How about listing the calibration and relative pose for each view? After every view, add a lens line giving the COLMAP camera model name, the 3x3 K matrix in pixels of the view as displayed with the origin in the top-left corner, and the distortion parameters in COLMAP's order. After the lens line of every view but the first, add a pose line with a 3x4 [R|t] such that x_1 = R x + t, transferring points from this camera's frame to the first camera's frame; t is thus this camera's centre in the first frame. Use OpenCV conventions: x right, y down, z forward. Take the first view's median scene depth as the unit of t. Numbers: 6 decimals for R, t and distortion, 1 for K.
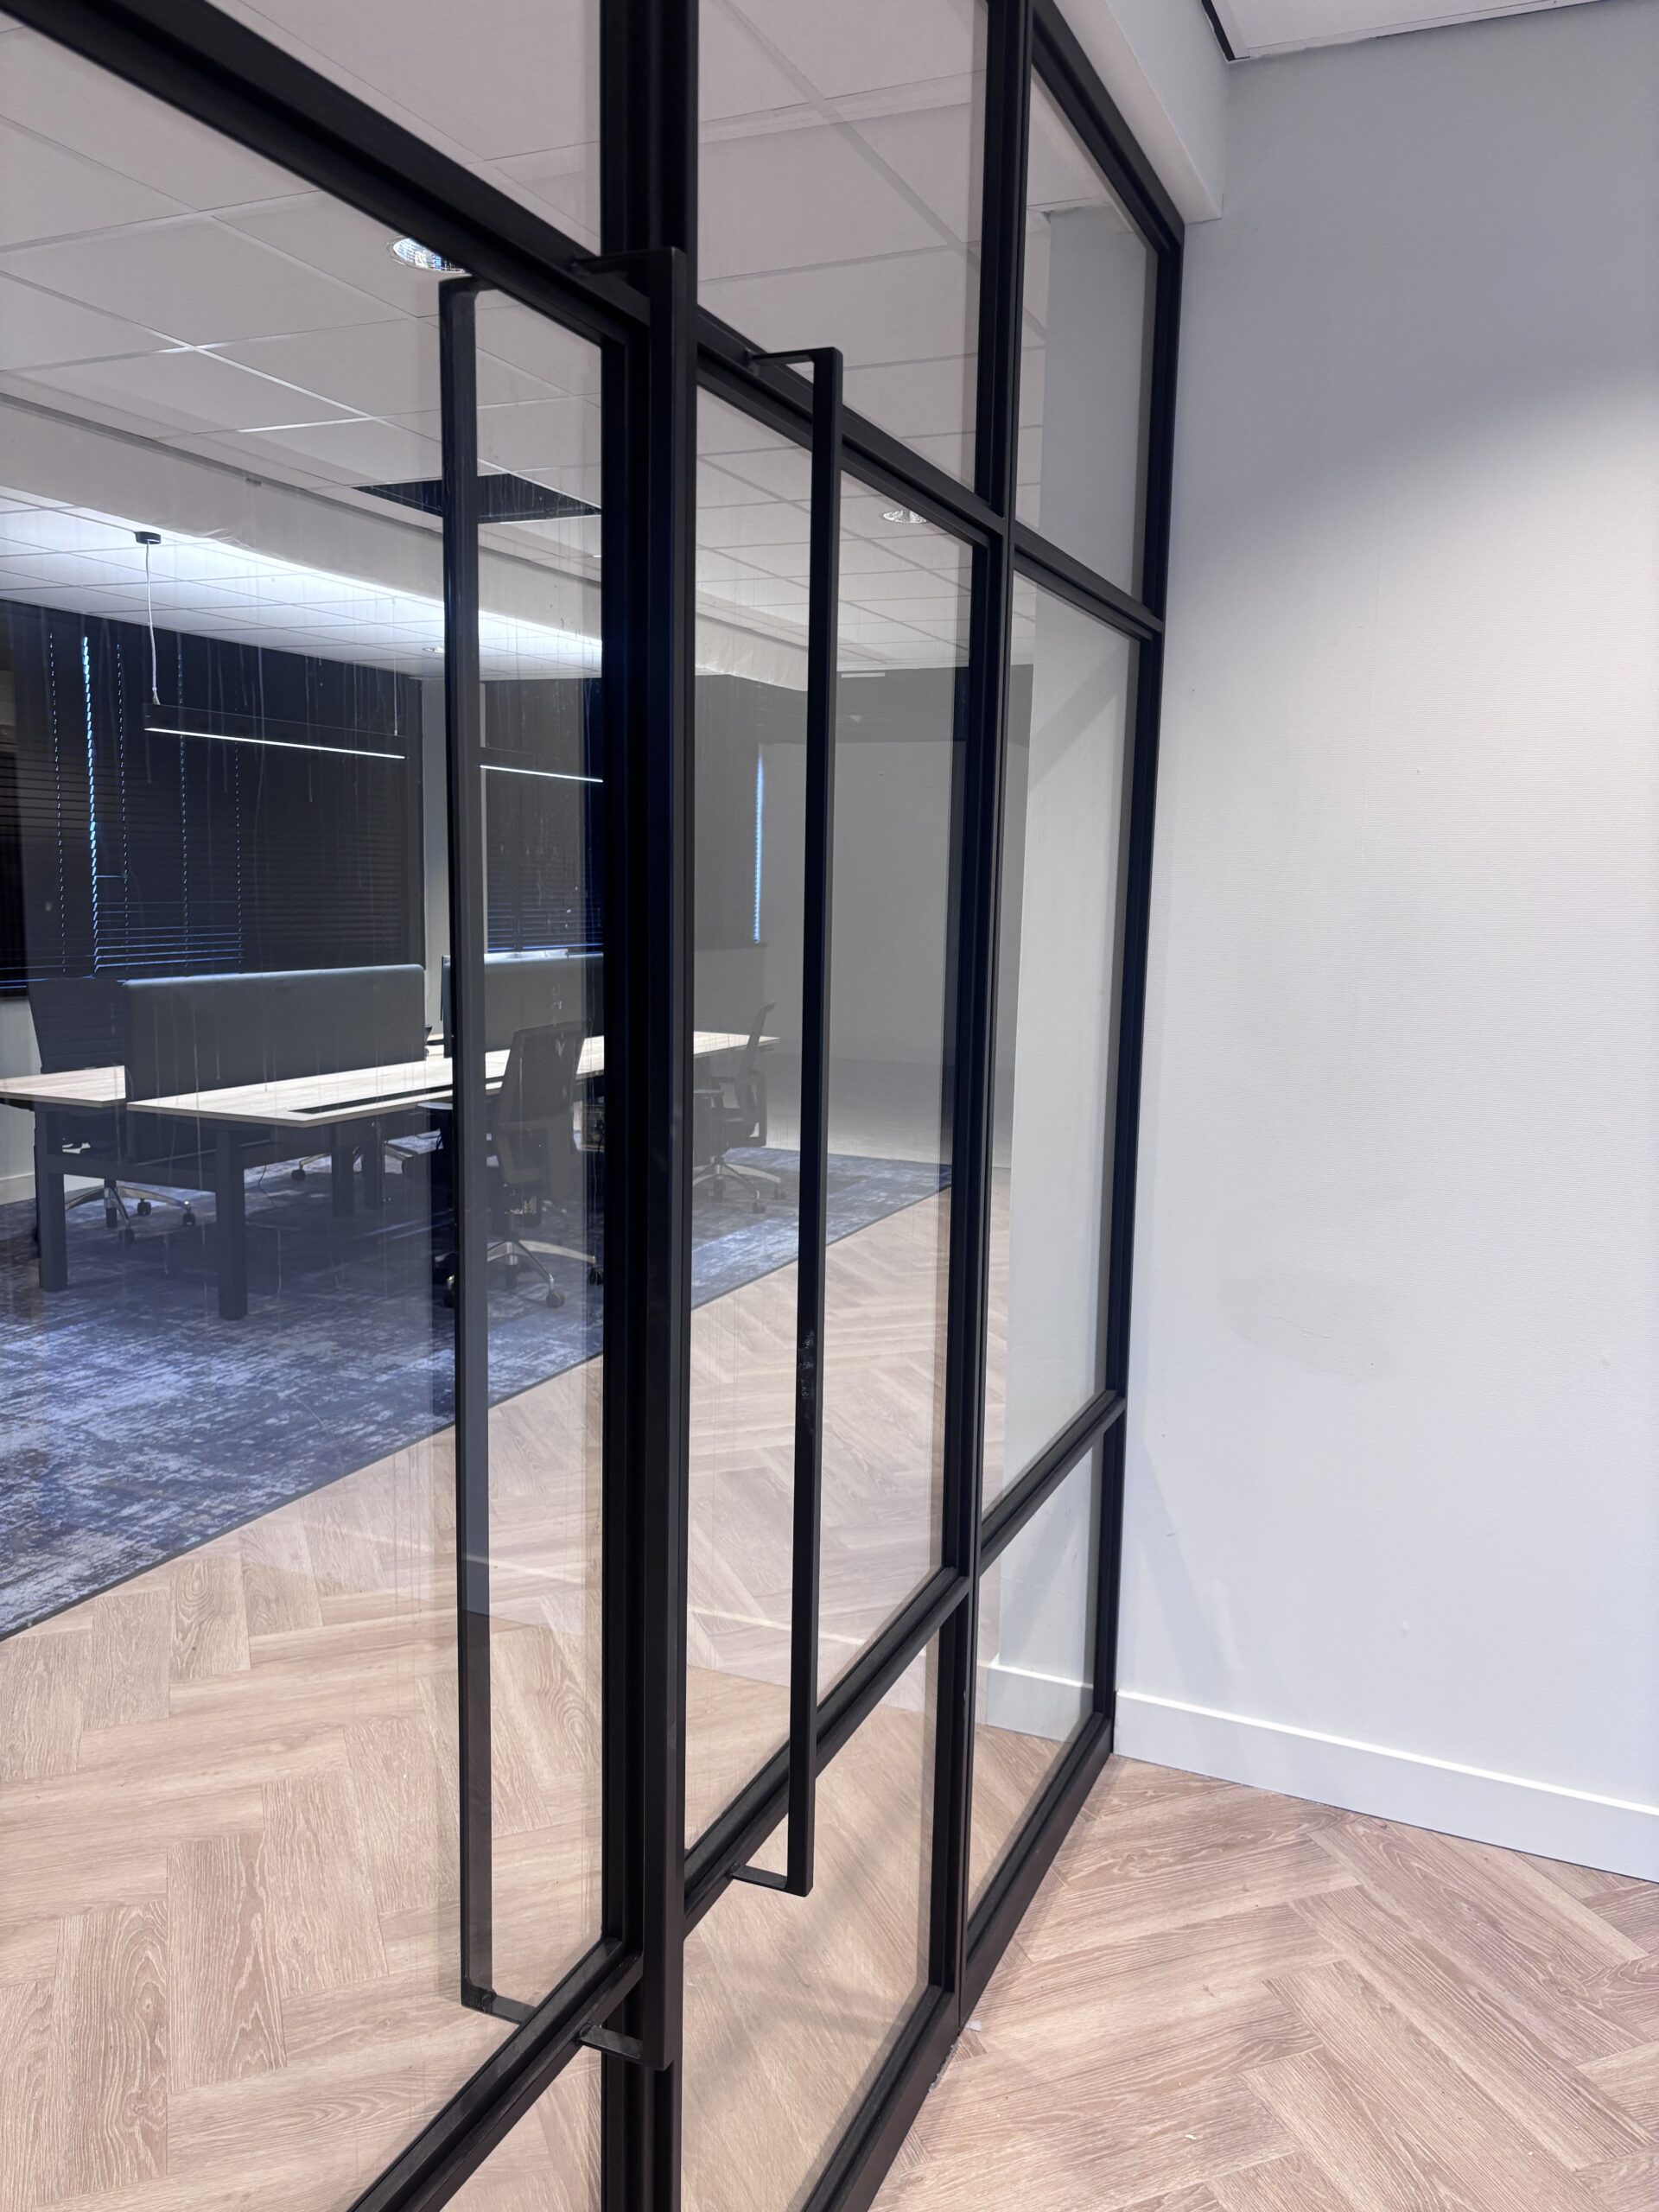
lens RADIAL K [[1676.8, 0, 839.8], [0, 1676.8, 1088.3], [0, 0, 1]] dist [0.052460, -0.064585]
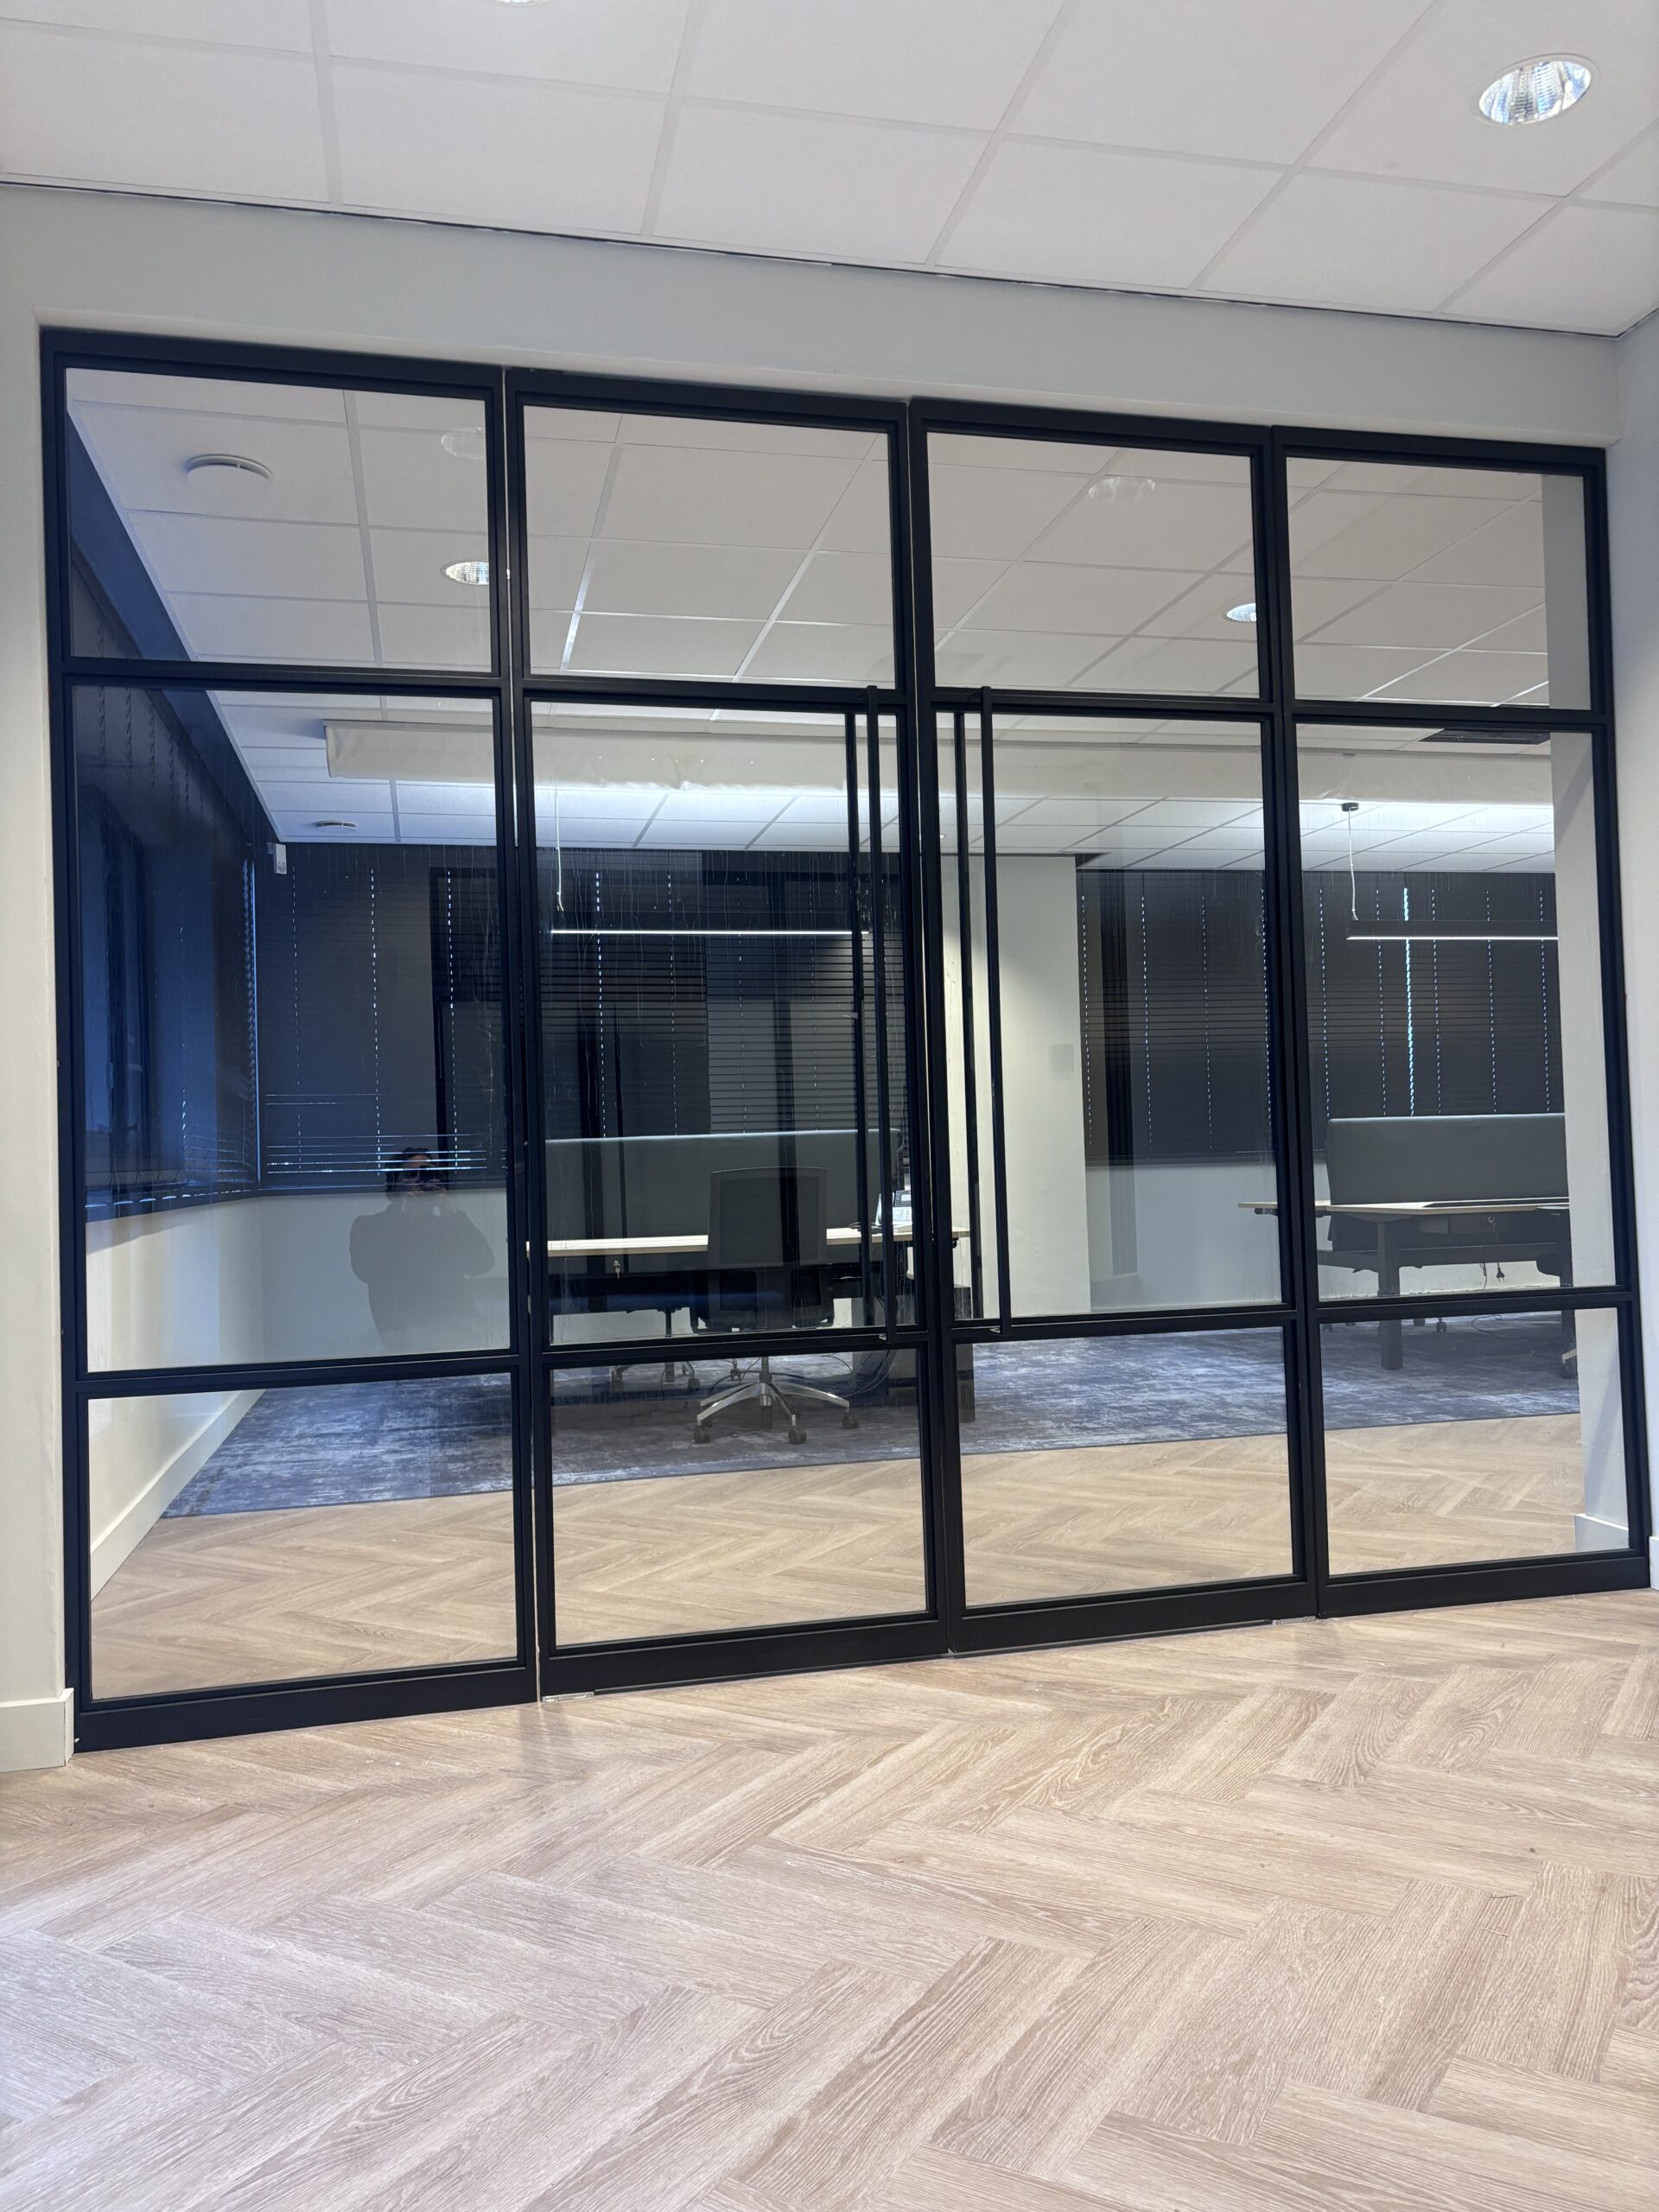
lens RADIAL K [[1676.8, 0, 819.6], [0, 1676.8, 1115.5], [0, 0, 1]] dist [0.052460, -0.064585]
pose [[0.595918, -0.058869, -0.800885, 0.844136], [-0.063091, 0.990795, -0.119773, 0.241363], [0.800563, 0.121904, 0.586718, -0.282893]]
